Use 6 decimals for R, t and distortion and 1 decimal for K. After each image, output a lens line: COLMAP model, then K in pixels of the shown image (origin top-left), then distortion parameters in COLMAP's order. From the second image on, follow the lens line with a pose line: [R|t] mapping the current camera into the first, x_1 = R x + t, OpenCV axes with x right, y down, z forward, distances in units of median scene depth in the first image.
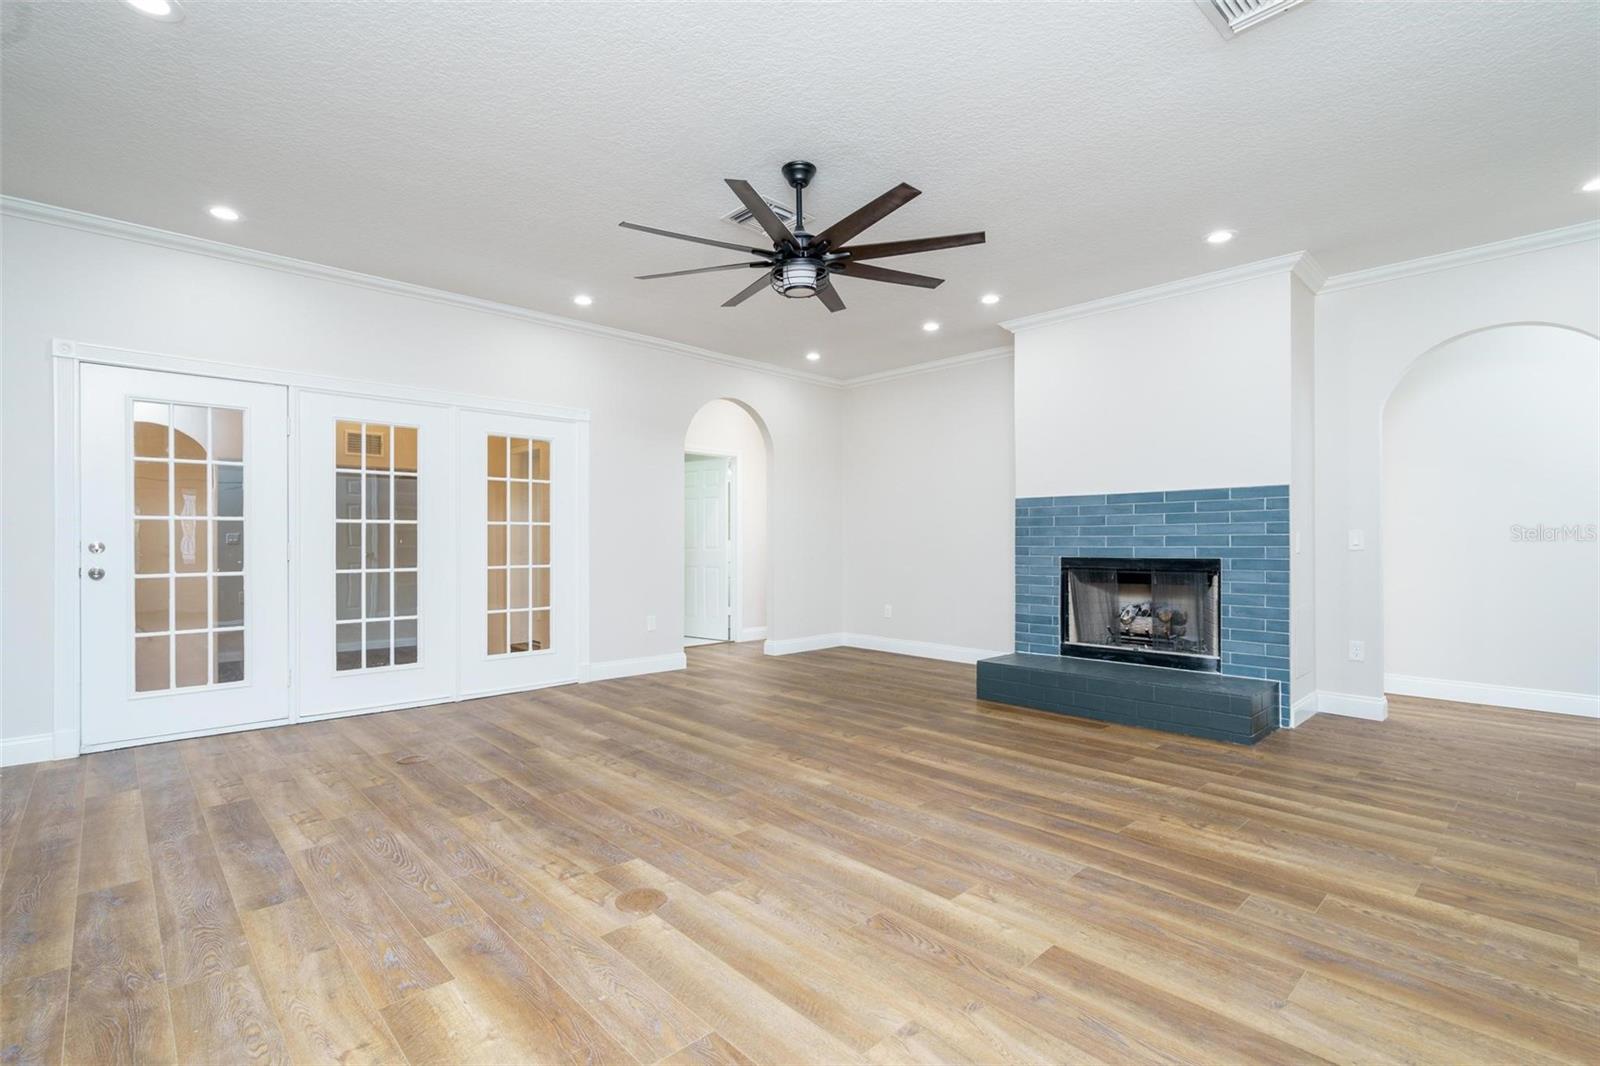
lens RADIAL K [[742.4, 0, 798.7], [0, 742.4, 541.6], [0, 0, 1]] dist [-0.005660, 0.001837]
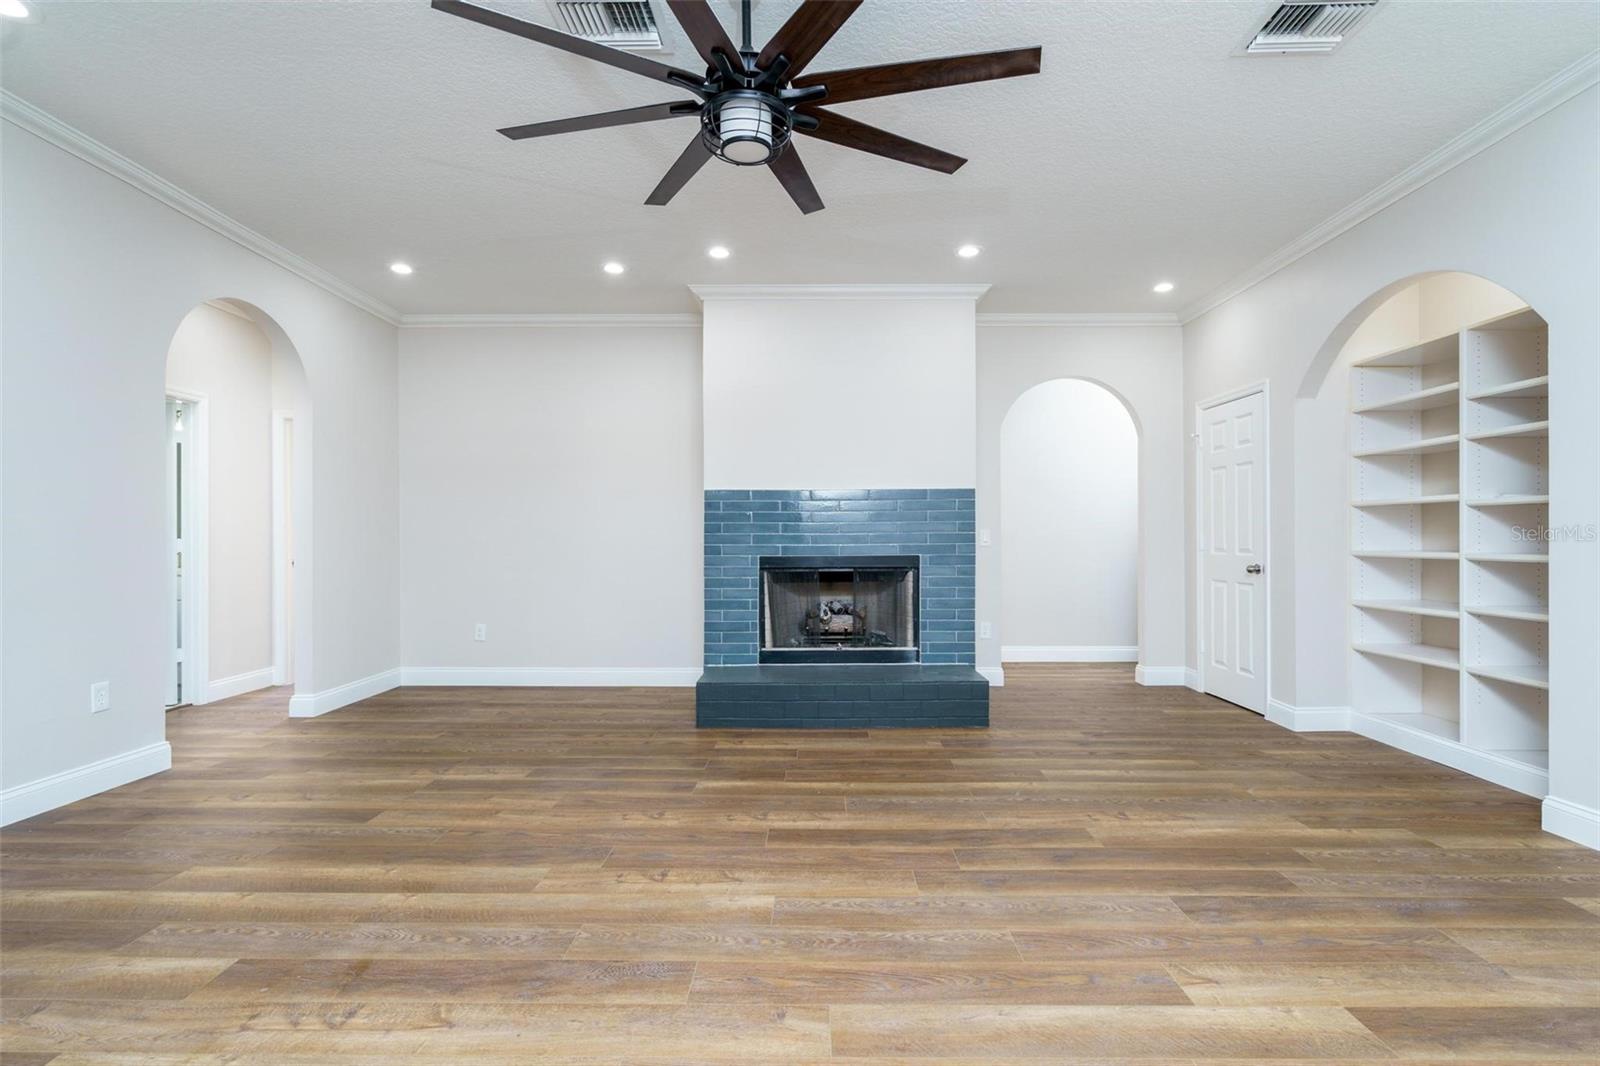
lens RADIAL K [[742.4, 0, 814.5], [0, 742.4, 534.7], [0, 0, 1]] dist [-0.005660, 0.001837]
pose [[0.691281, 0.005688, 0.722564, -0.354814], [0.001762, 0.999953, -0.009557, 0.004315], [-0.722584, 0.007880, 0.691238, 0.433436]]
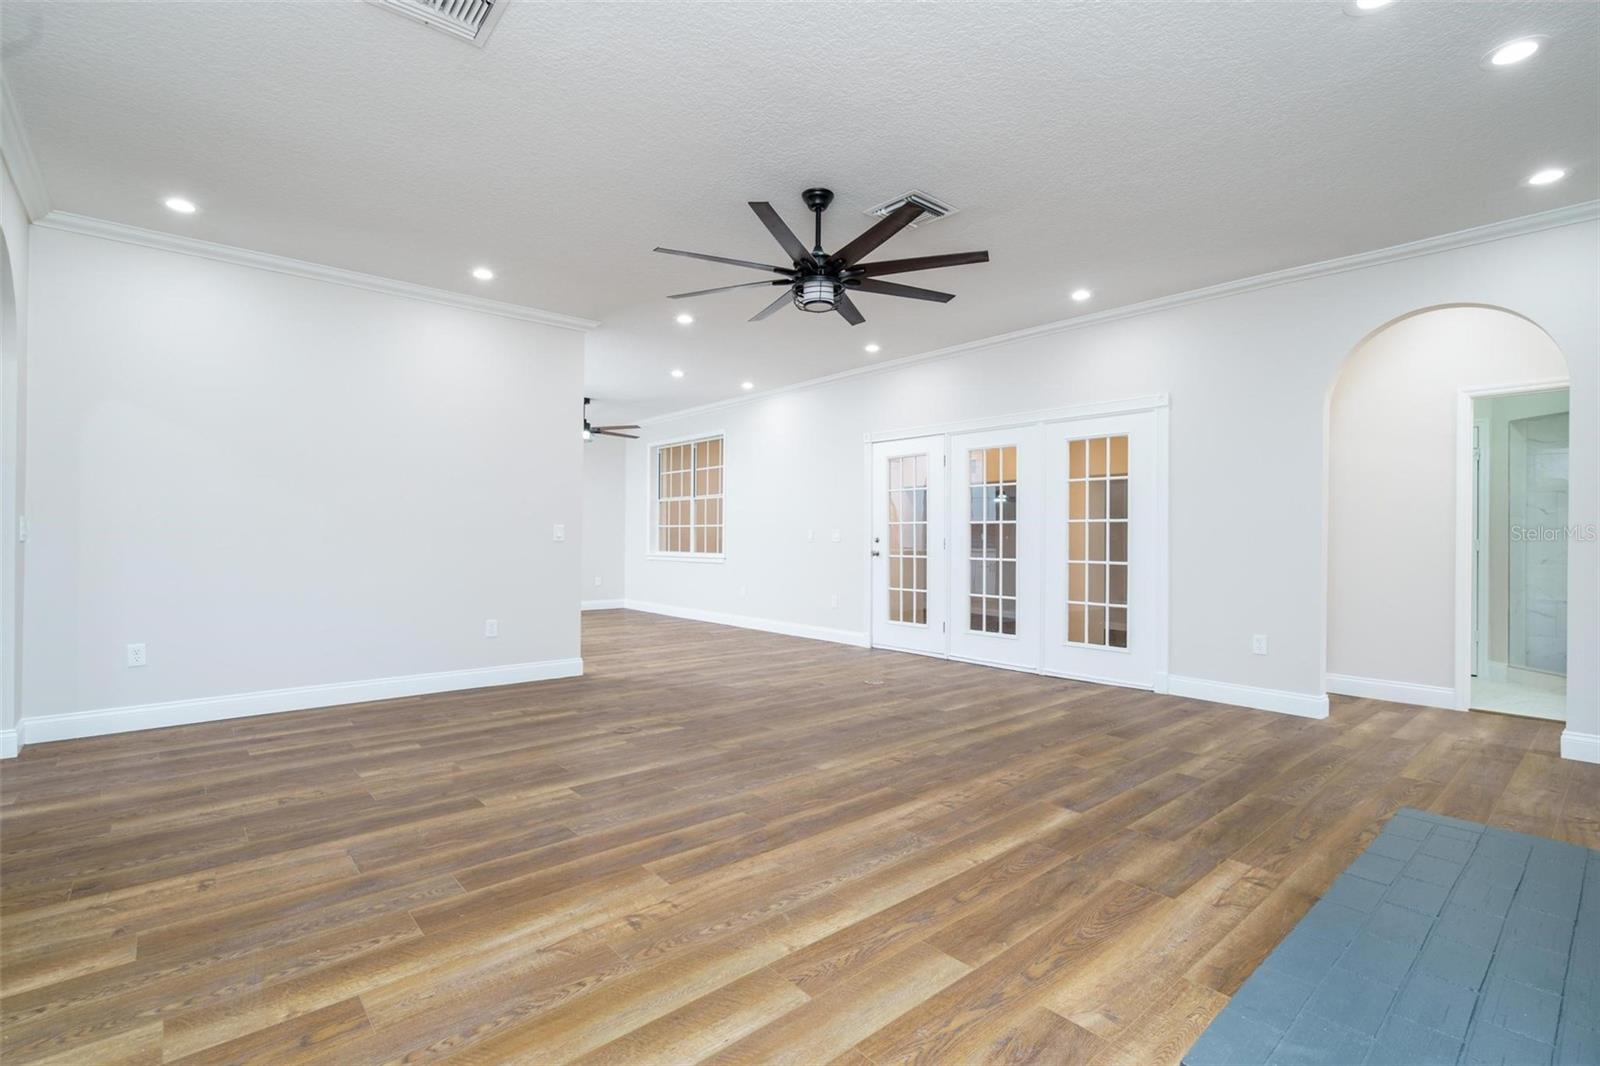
lens RADIAL K [[742.4, 0, 806.2], [0, 742.4, 532.3], [0, 0, 1]] dist [-0.005660, 0.001837]
pose [[-0.041495, -0.005408, -0.999124, 0.919713], [-0.006700, 0.999964, -0.005134, 0.000471], [0.999116, 0.006482, -0.041530, 0.867526]]
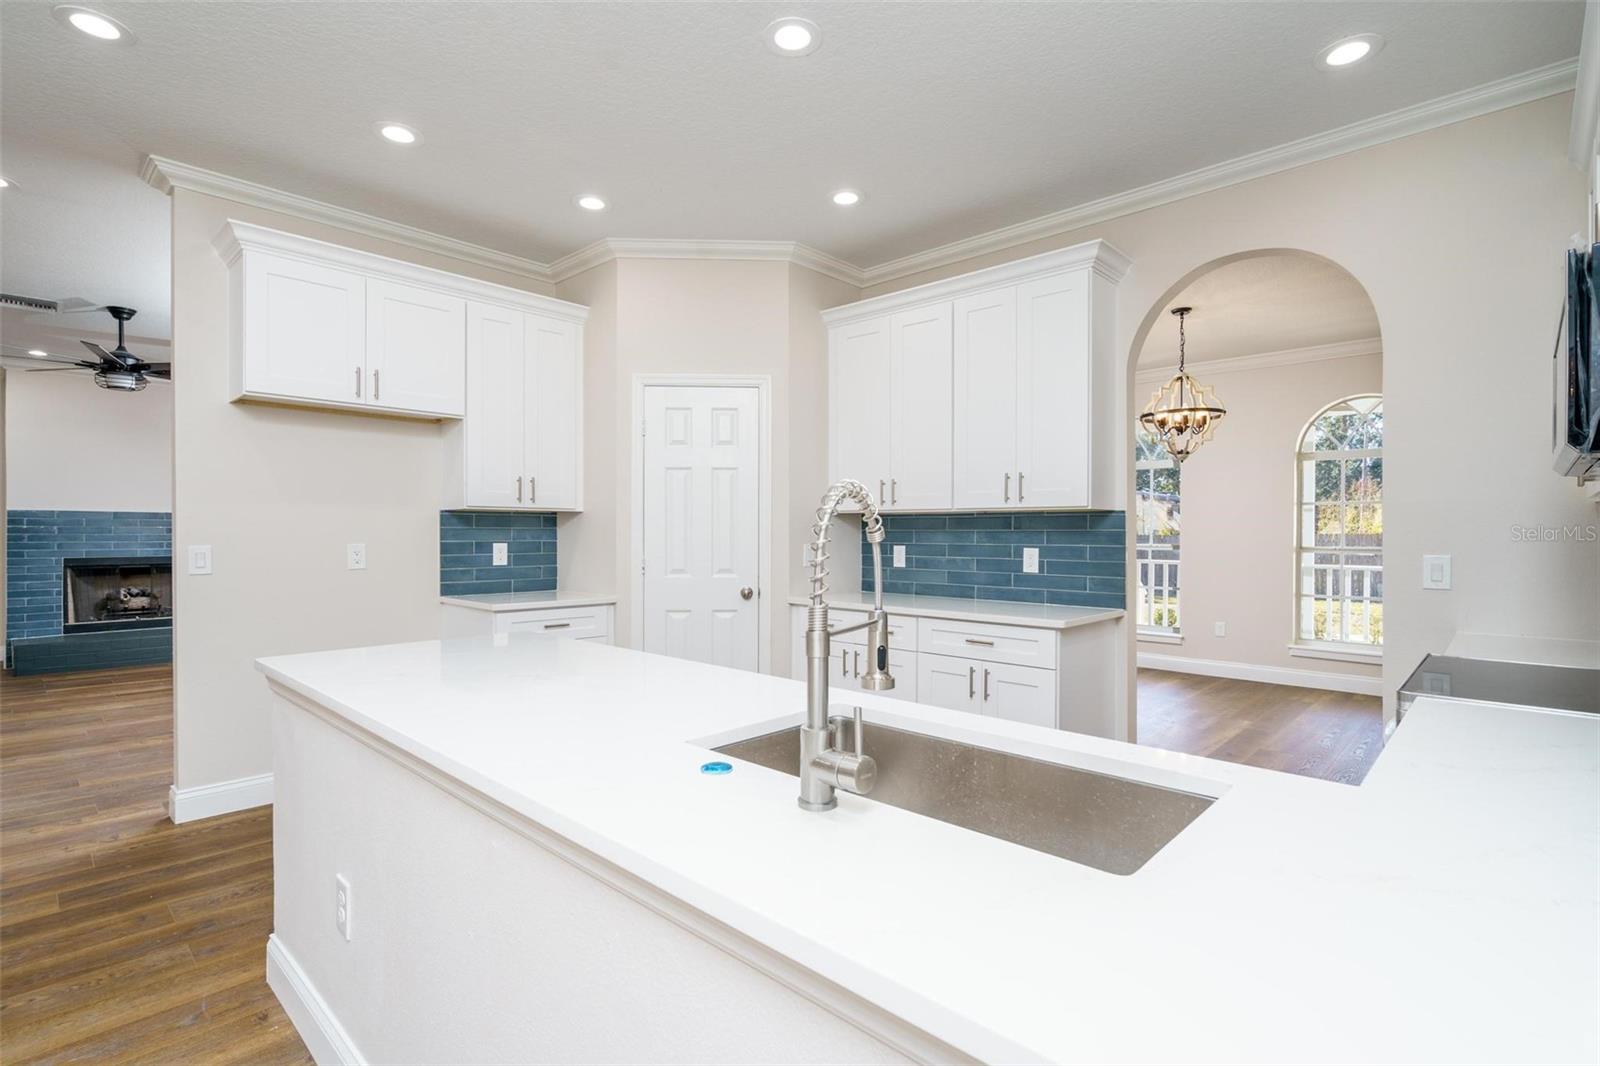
lens RADIAL K [[742.4, 0, 795.8], [0, 742.4, 539.3], [0, 0, 1]] dist [-0.005660, 0.001837]
pose [[-0.069879, -0.001994, 0.997553, -1.386441], [-0.000850, 0.999998, 0.001939, -0.021018], [-0.997555, -0.000713, -0.069881, -0.246429]]
